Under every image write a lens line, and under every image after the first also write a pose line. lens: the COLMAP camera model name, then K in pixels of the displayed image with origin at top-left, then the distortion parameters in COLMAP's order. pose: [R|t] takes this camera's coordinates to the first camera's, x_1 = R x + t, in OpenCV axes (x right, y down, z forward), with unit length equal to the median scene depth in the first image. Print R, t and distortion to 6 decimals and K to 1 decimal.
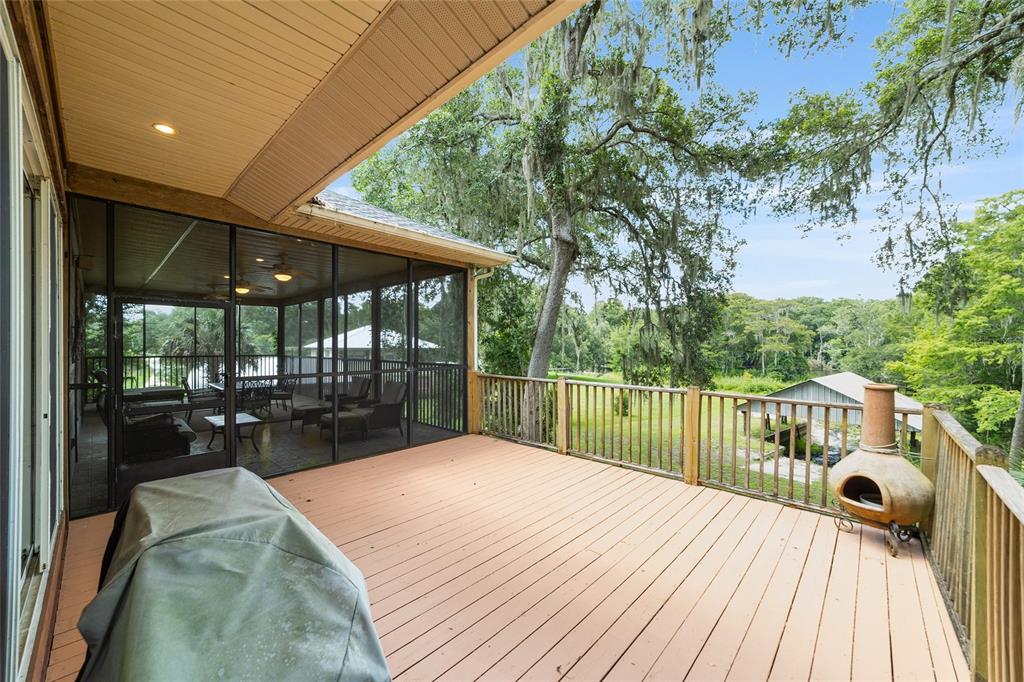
lens RADIAL K [[394.5, 0, 505.4], [0, 394.5, 344.4], [0, 0, 1]] dist [-0.011821, 0.005863]
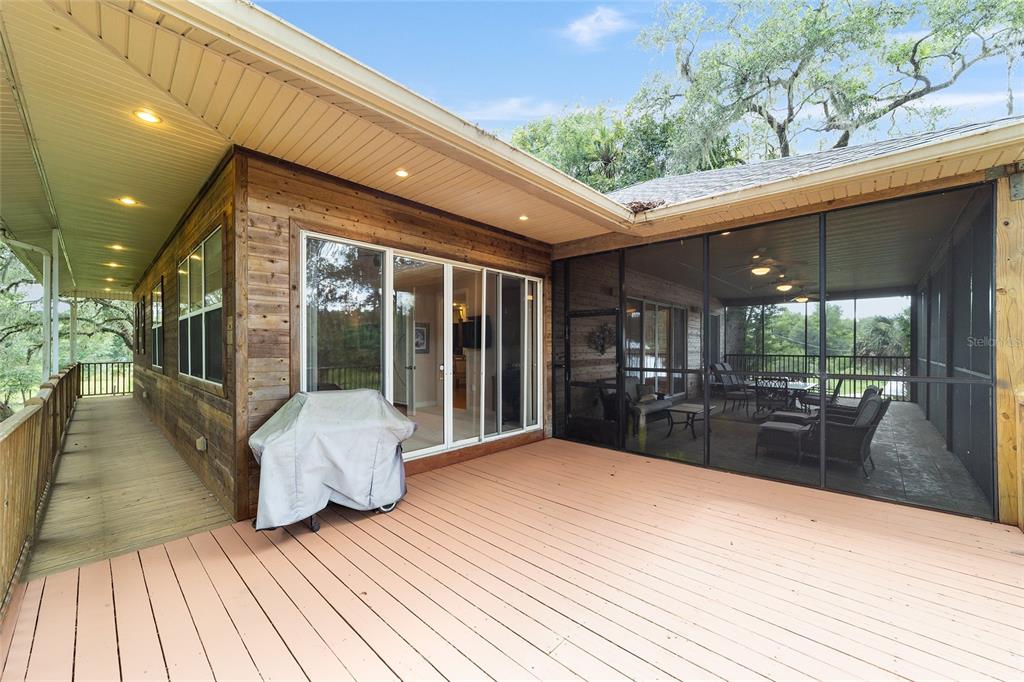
lens RADIAL K [[394.5, 0, 510.9], [0, 394.5, 345.8], [0, 0, 1]] dist [-0.011821, 0.005863]
pose [[0.005285, -0.005501, -0.999971, 0.589611], [0.003519, 0.999979, -0.005483, 0.019831], [0.999980, -0.003490, 0.005305, 0.619084]]
